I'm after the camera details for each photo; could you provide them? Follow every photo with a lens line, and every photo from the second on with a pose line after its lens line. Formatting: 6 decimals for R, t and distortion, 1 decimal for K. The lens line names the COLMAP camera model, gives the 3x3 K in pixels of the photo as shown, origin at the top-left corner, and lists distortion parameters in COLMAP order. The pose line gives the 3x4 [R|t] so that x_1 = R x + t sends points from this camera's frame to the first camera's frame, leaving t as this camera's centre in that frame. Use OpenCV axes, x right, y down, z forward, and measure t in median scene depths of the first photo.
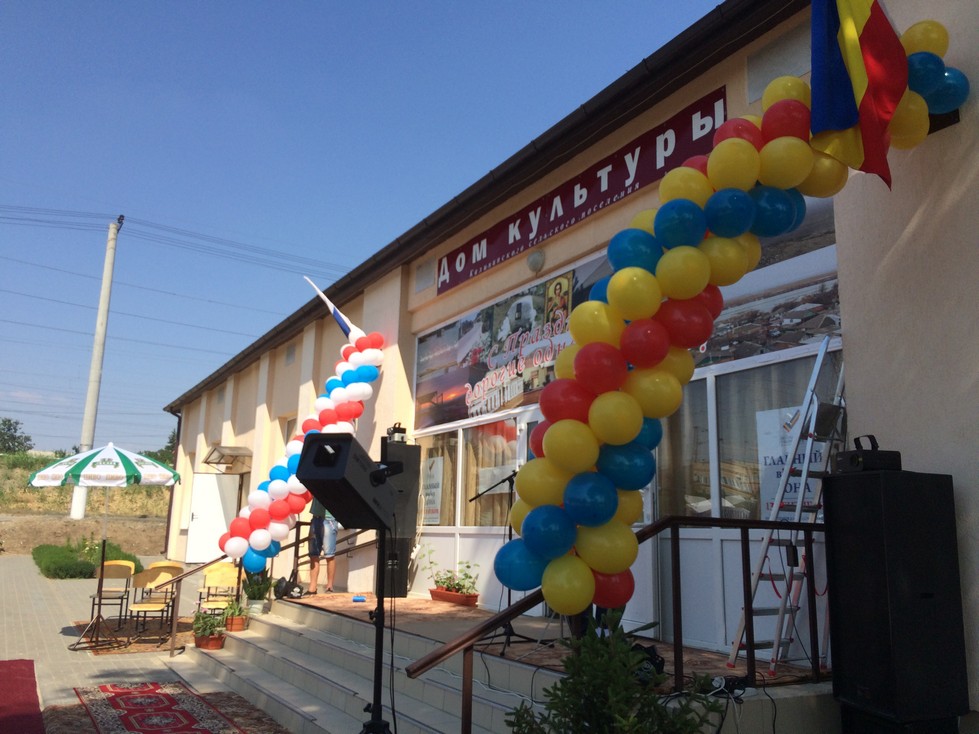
lens RADIAL K [[833.1, 0, 489.5], [0, 833.1, 367.0], [0, 0, 1]] dist [0.070065, -0.138368]
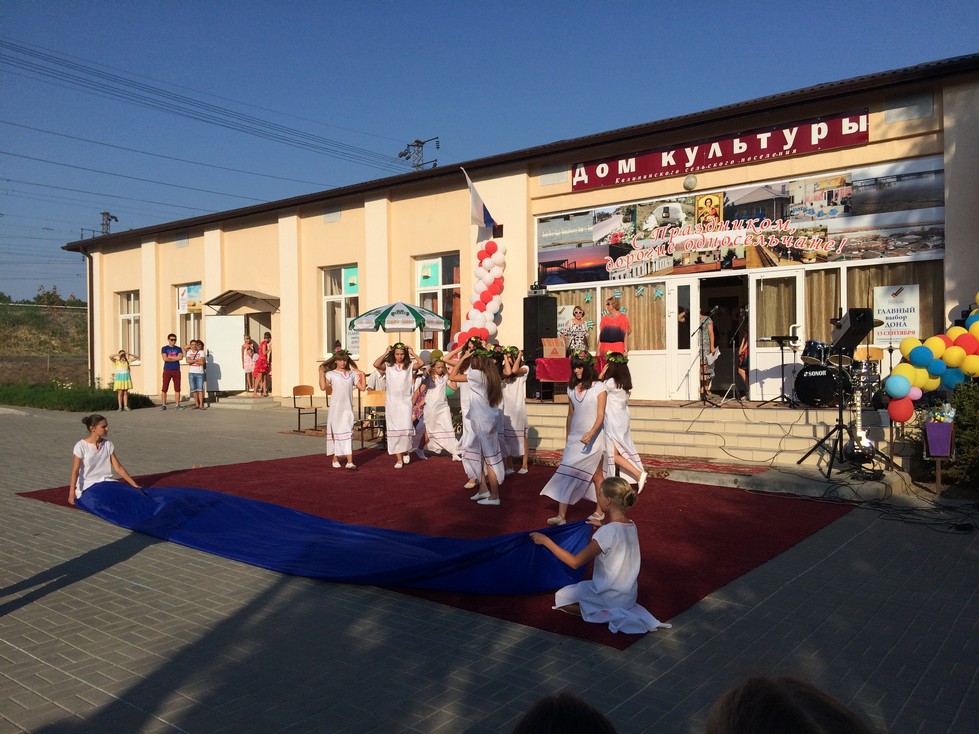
lens RADIAL K [[833.1, 0, 489.5], [0, 833.1, 367.0], [0, 0, 1]] dist [0.070065, -0.138368]
pose [[0.917002, -0.037582, 0.397108, -0.918027], [-0.043821, 0.980034, 0.193942, -0.074832], [-0.396468, -0.195246, 0.897046, -0.320626]]
